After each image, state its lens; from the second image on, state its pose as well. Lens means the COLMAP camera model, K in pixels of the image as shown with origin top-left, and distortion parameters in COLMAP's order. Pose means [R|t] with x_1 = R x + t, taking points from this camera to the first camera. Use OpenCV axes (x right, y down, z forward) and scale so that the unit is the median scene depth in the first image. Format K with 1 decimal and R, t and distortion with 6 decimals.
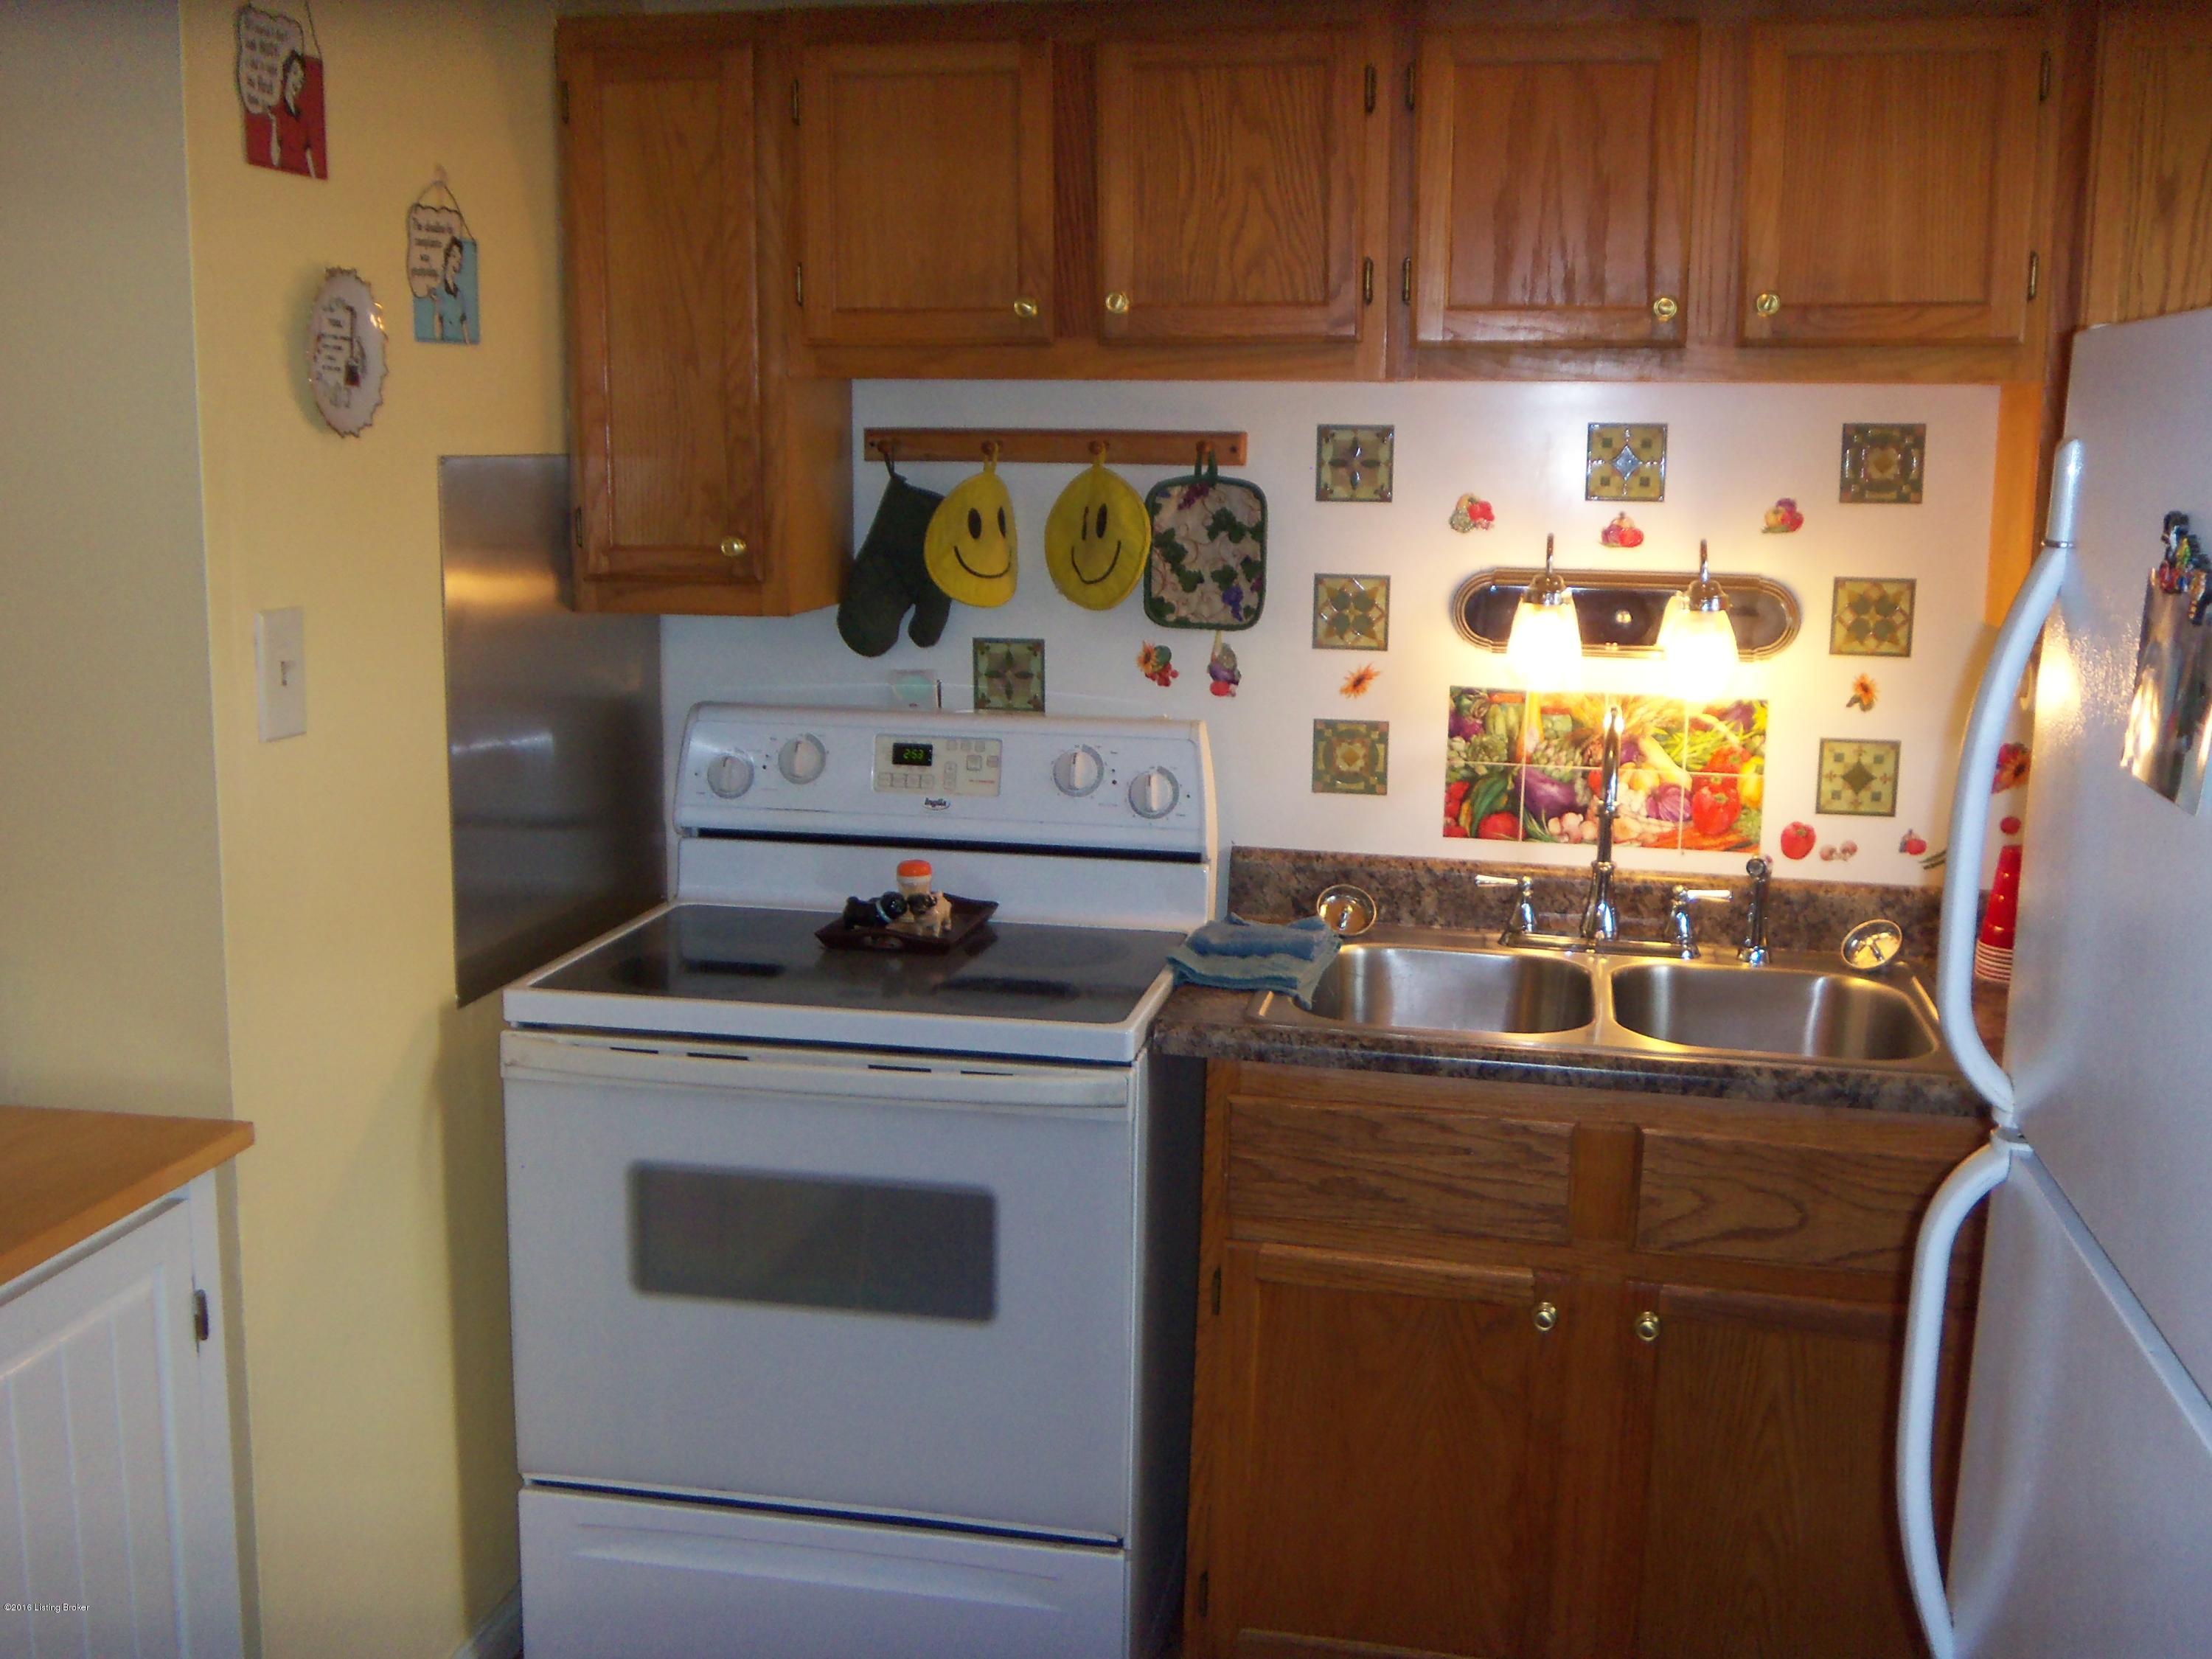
lens RADIAL K [[2293.7, 0, 1173.8], [0, 2293.7, 822.2], [0, 0, 1]] dist [-0.071687, 0.035009]
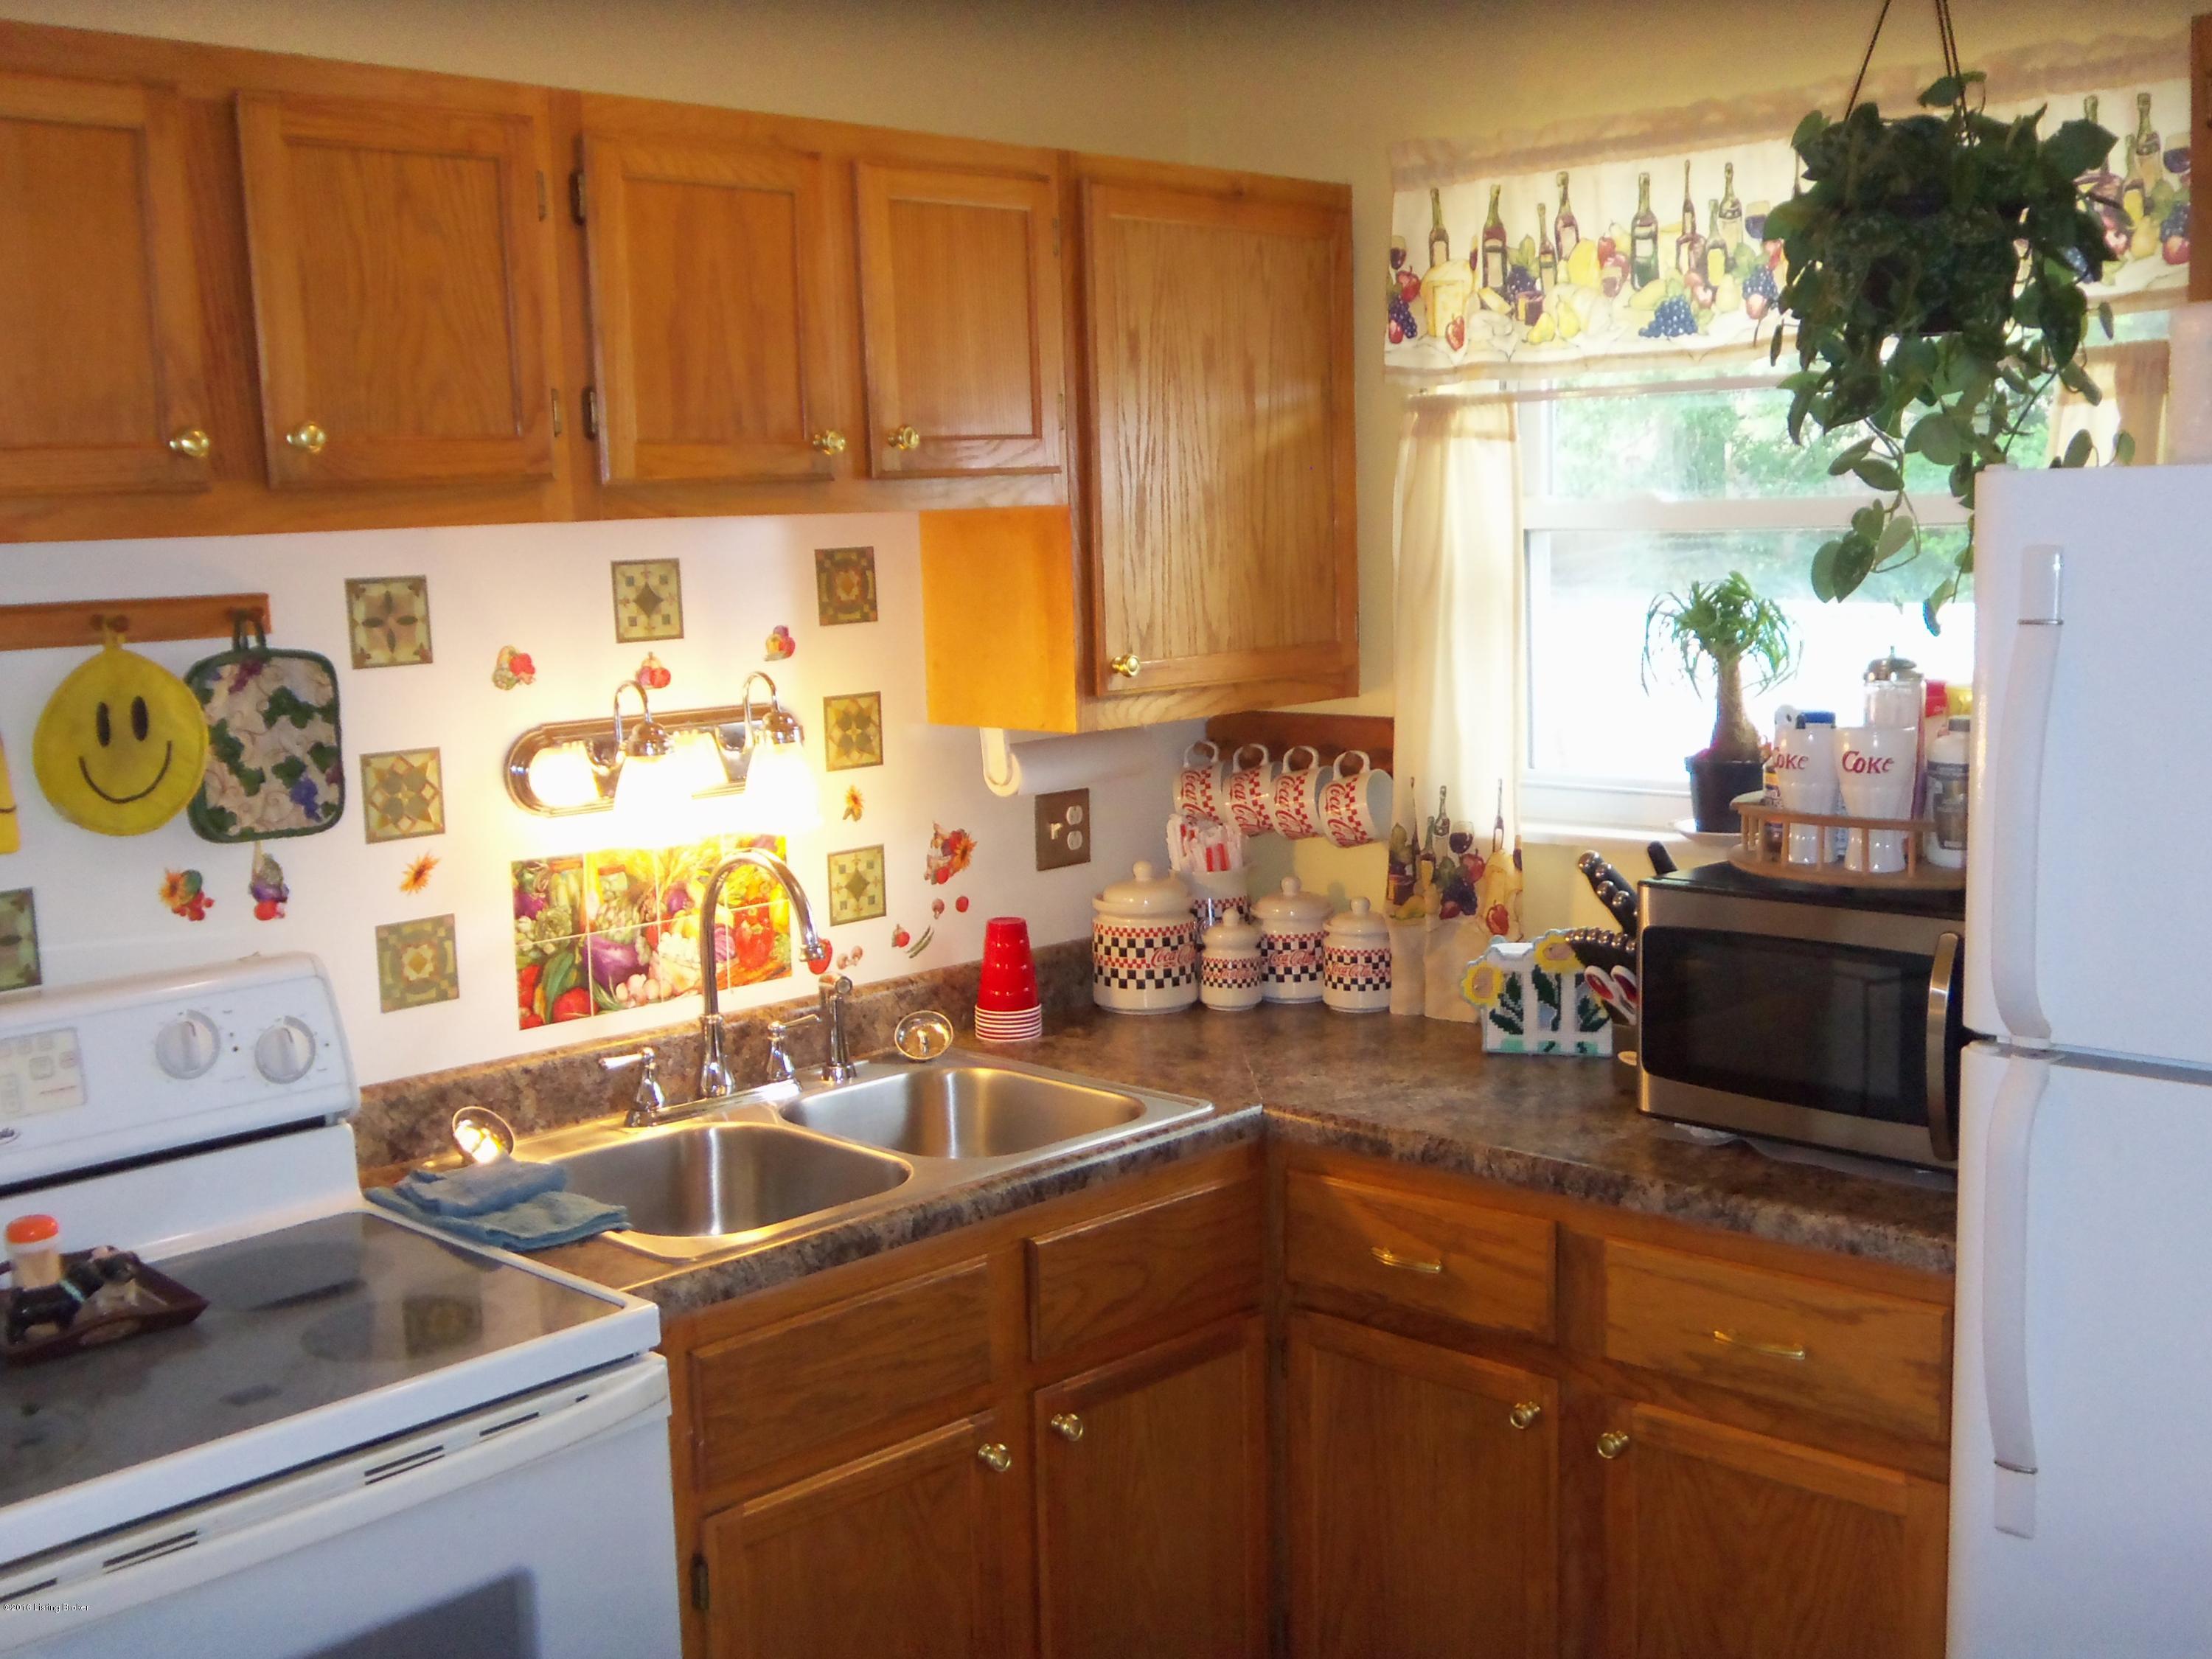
lens RADIAL K [[2296.5, 0, 1106.8], [0, 2296.5, 811.5], [0, 0, 1]] dist [-0.023582, -0.013526]
pose [[0.519474, -0.134202, 0.843882, -0.510318], [0.178078, 0.982908, 0.046691, -0.079267], [-0.835725, 0.126022, 0.534493, 0.328970]]
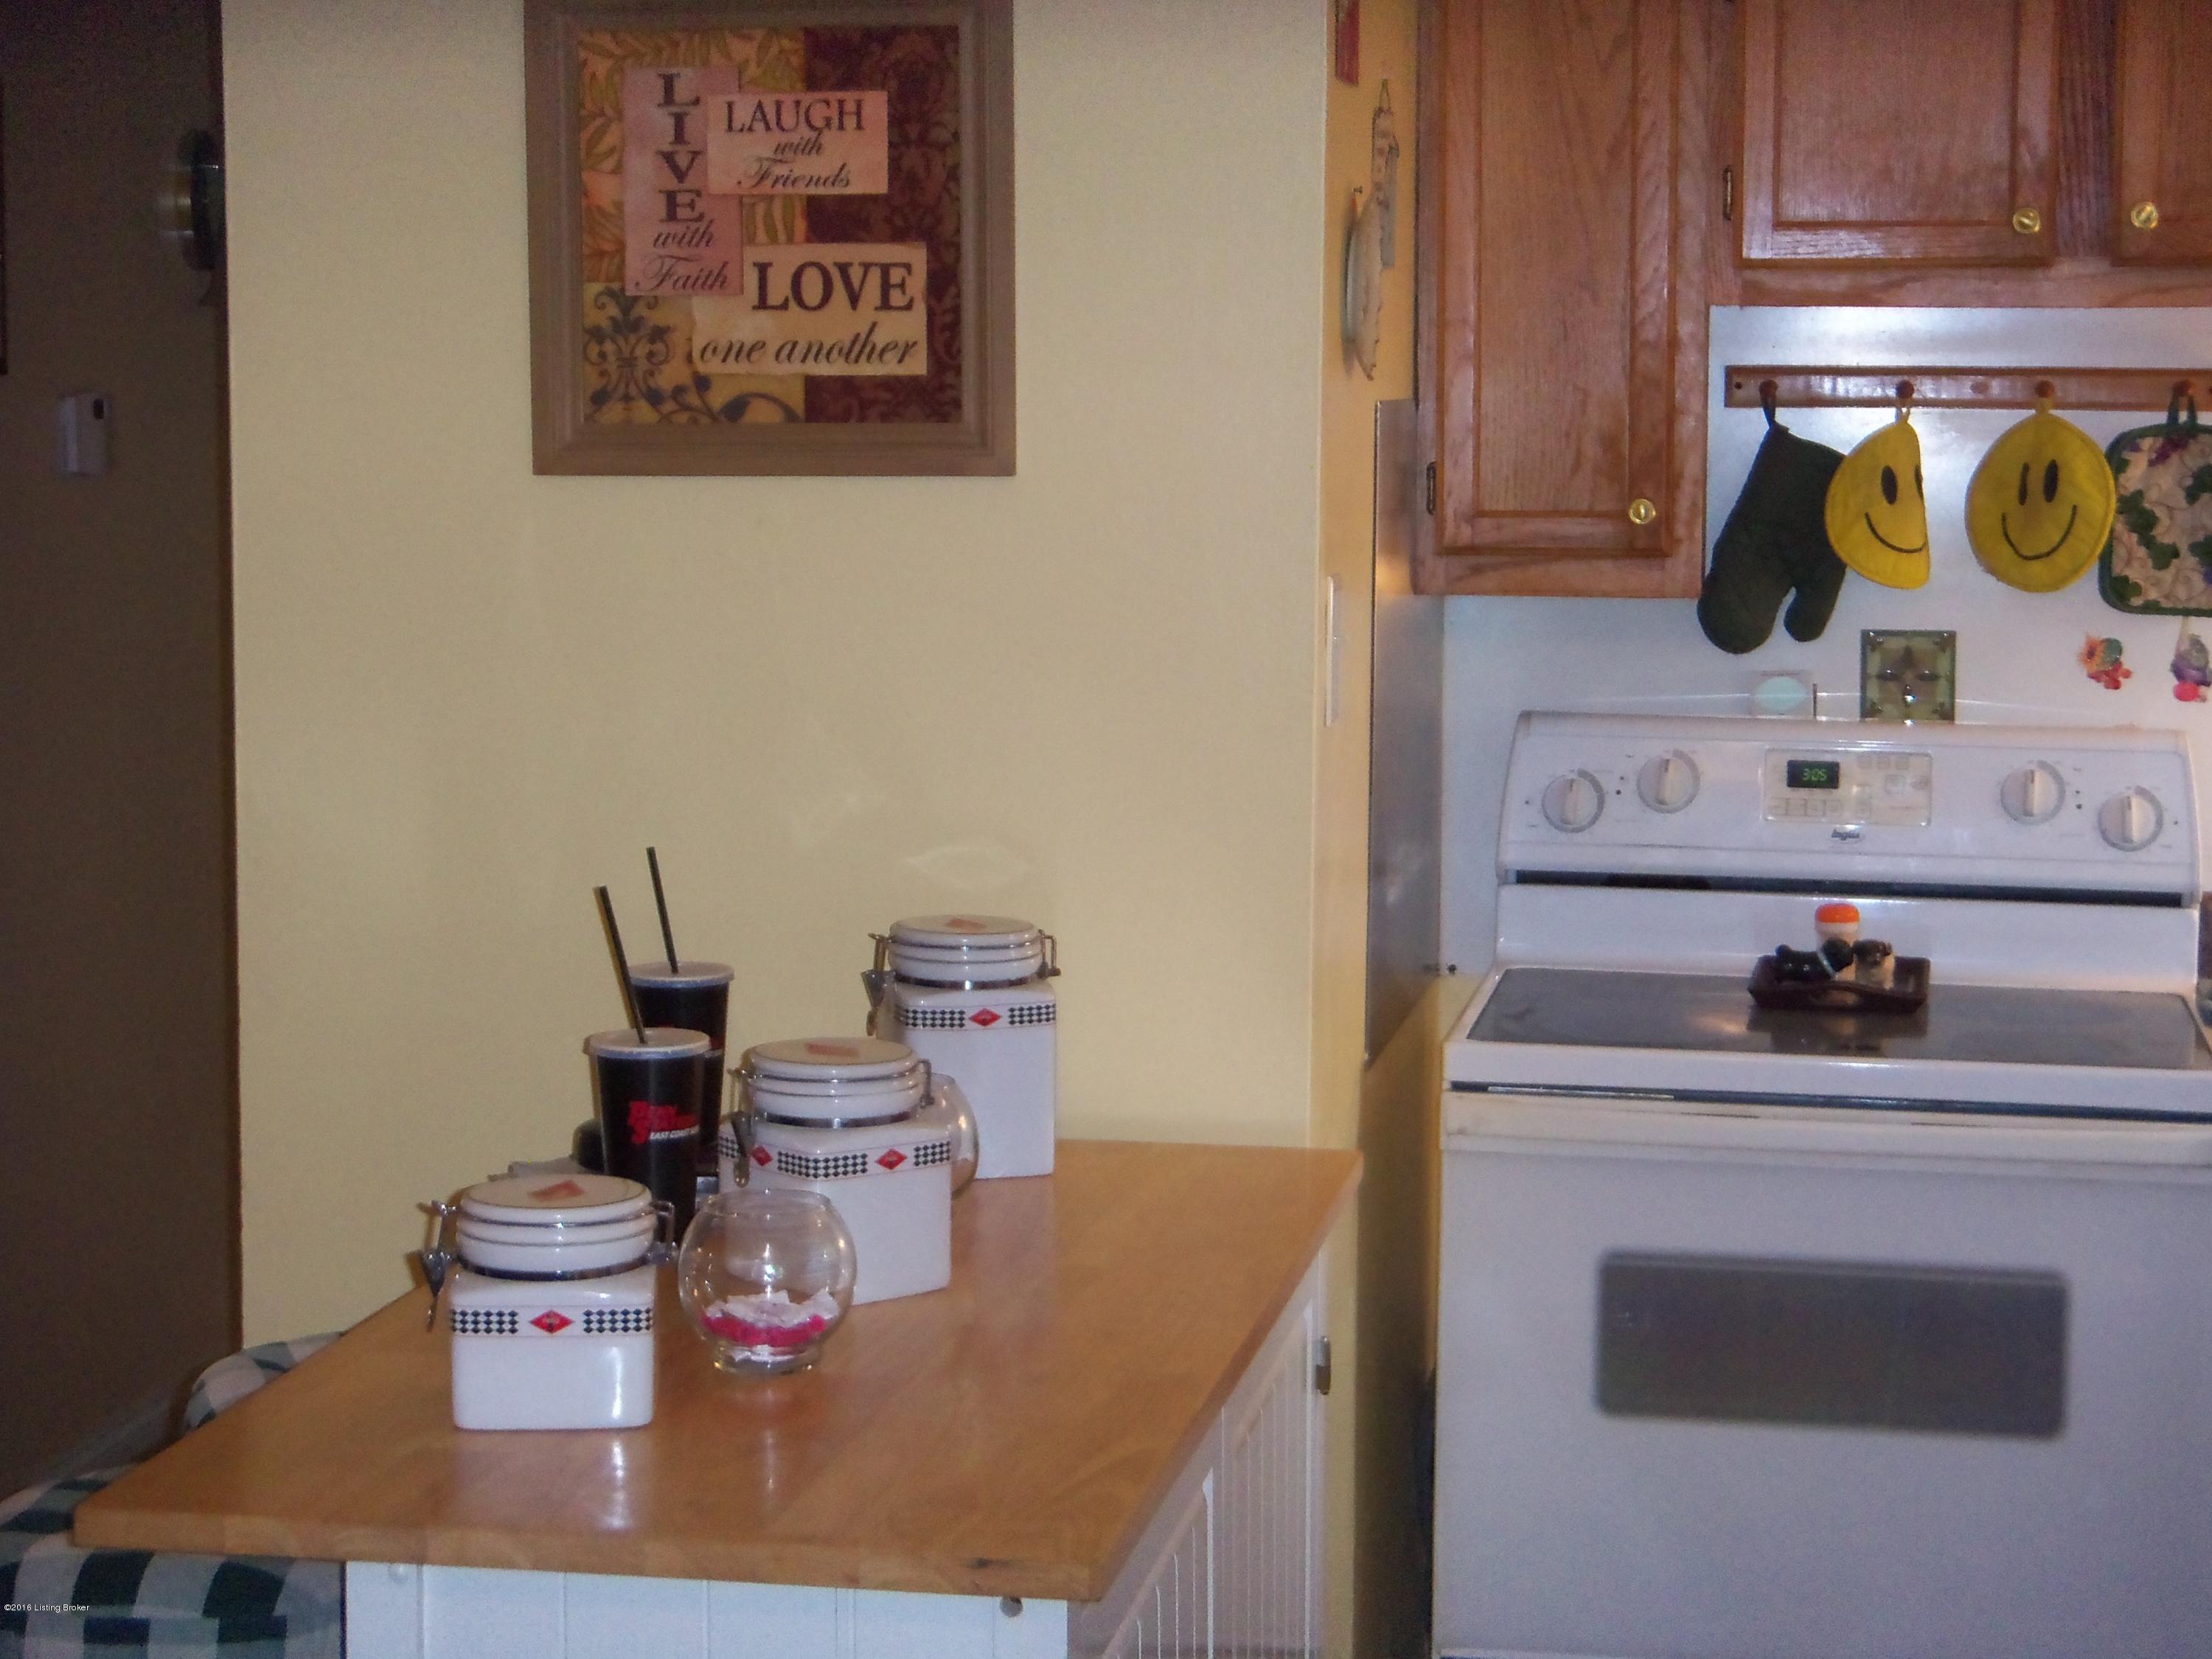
lens RADIAL K [[4175.9, 0, 1106.0], [0, 4175.9, 829.5], [0, 0, 1]] dist [-0.059699, 0.226946]
pose [[0.999985, -0.004241, -0.003391, -0.356396], [0.004045, 0.998438, -0.055722, 0.069381], [0.003622, 0.055708, 0.998441, -0.443540]]
